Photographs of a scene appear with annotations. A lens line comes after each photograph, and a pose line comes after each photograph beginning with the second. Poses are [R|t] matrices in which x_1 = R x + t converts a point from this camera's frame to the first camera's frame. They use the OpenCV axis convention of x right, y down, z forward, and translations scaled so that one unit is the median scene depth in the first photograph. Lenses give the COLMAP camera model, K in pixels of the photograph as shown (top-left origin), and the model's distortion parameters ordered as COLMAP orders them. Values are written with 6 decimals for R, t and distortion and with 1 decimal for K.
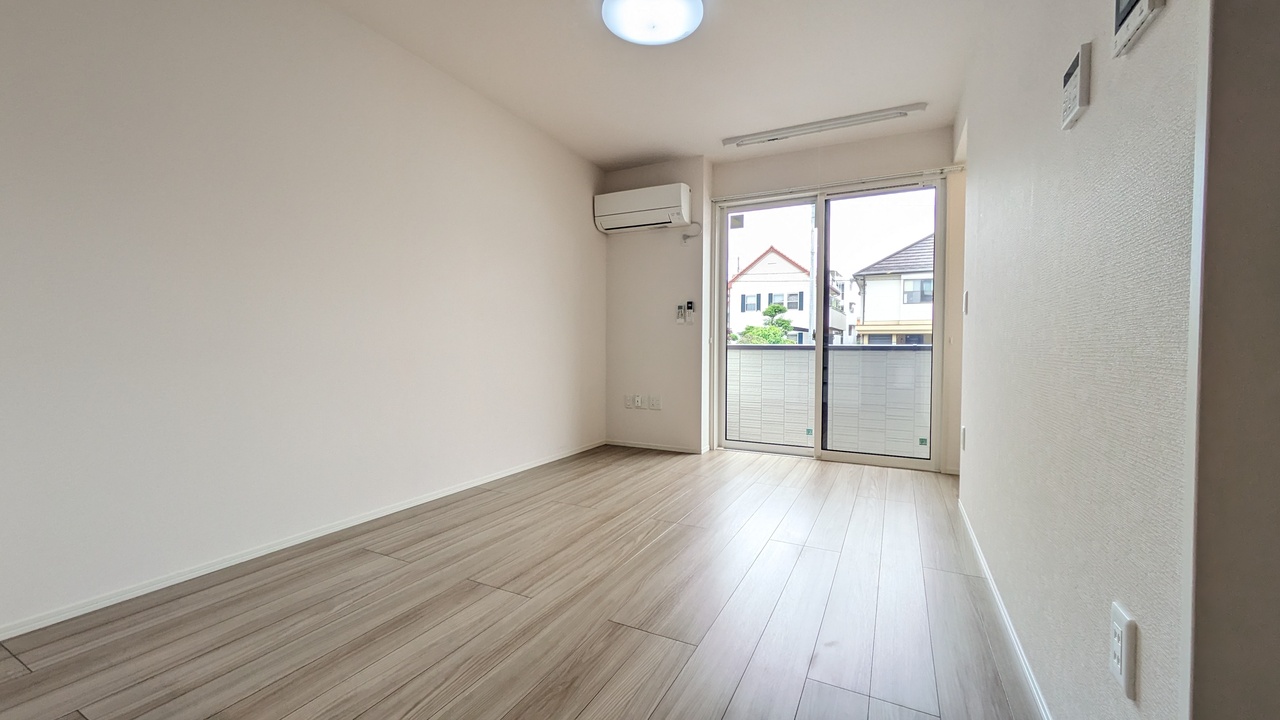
lens RADIAL K [[502.8, 0, 649.1], [0, 502.8, 362.2], [0, 0, 1]] dist [-0.000624, 0.000308]
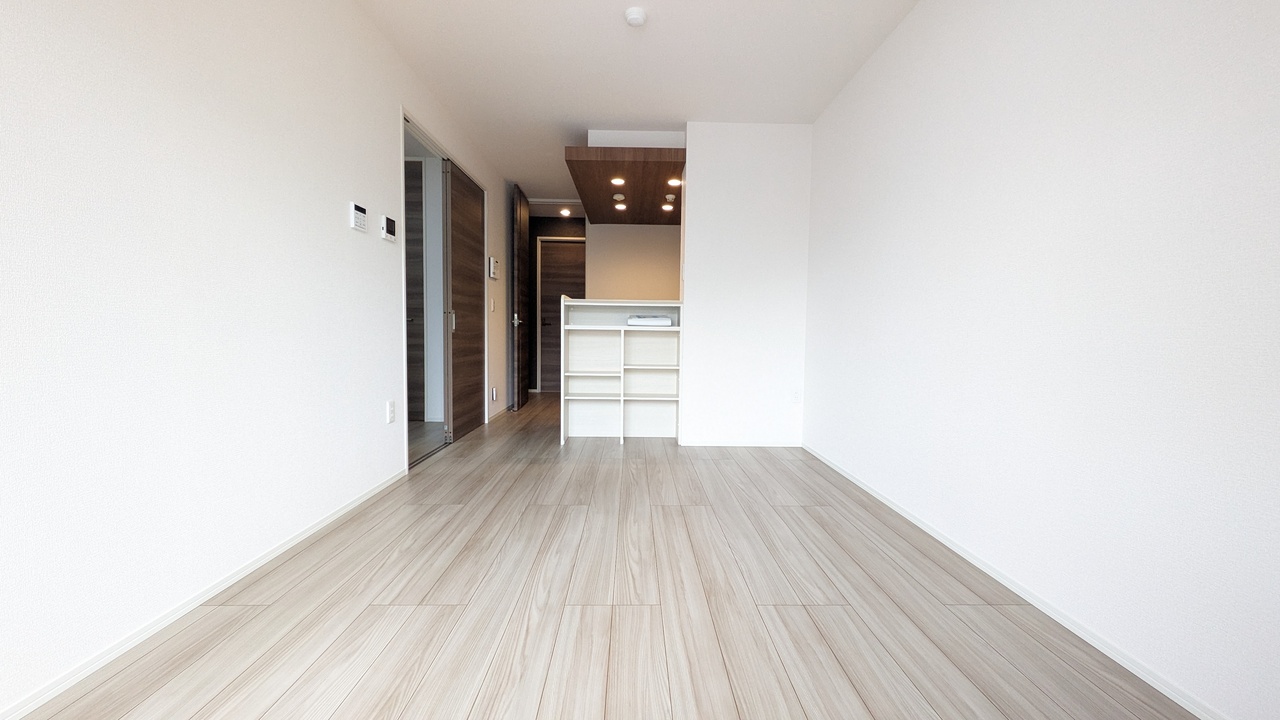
lens RADIAL K [[502.8, 0, 648.5], [0, 502.8, 357.2], [0, 0, 1]] dist [-0.000624, 0.000308]
pose [[-0.883540, 0.009457, -0.468260, 0.253167], [-0.028432, 0.996869, 0.073781, -0.038325], [0.467492, 0.078502, -0.880505, 1.260843]]
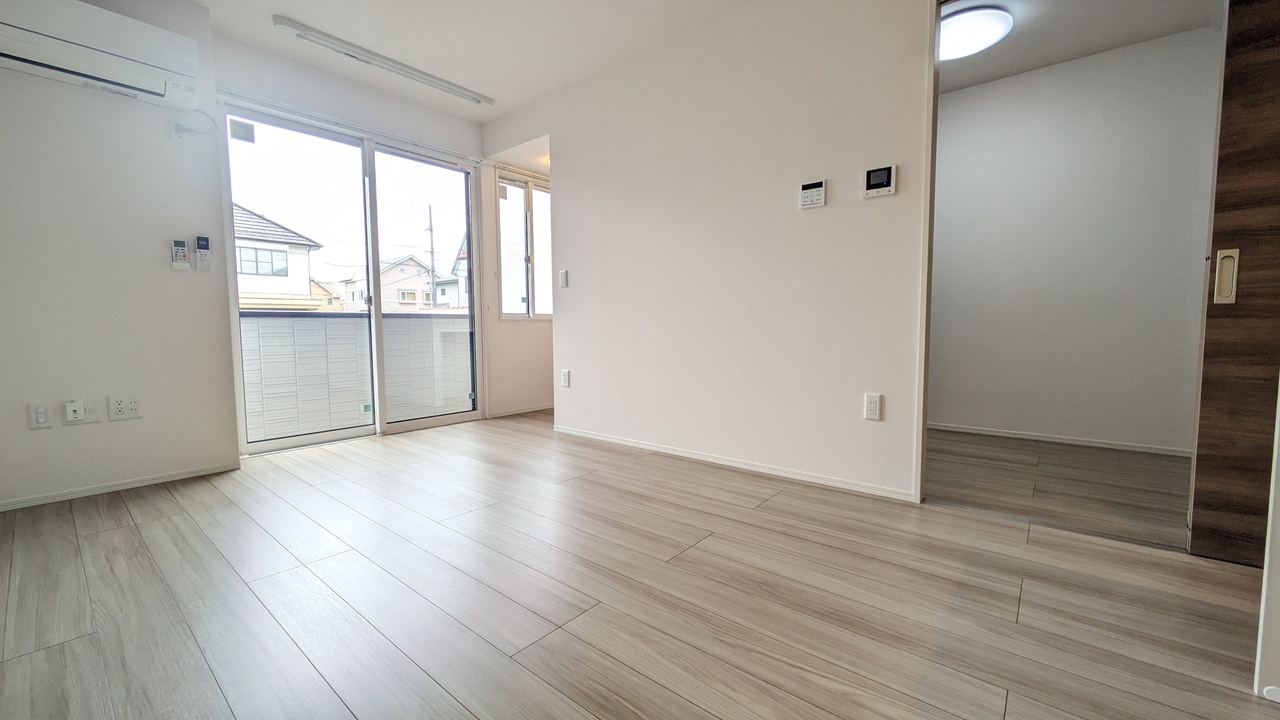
lens RADIAL K [[502.8, 0, 642.1], [0, 502.8, 363.0], [0, 0, 1]] dist [-0.000624, 0.000308]
pose [[0.224623, -0.082672, 0.970932, -0.557128], [0.031110, 0.996495, 0.077651, 0.007458], [-0.973949, 0.012764, 0.226408, 0.416179]]
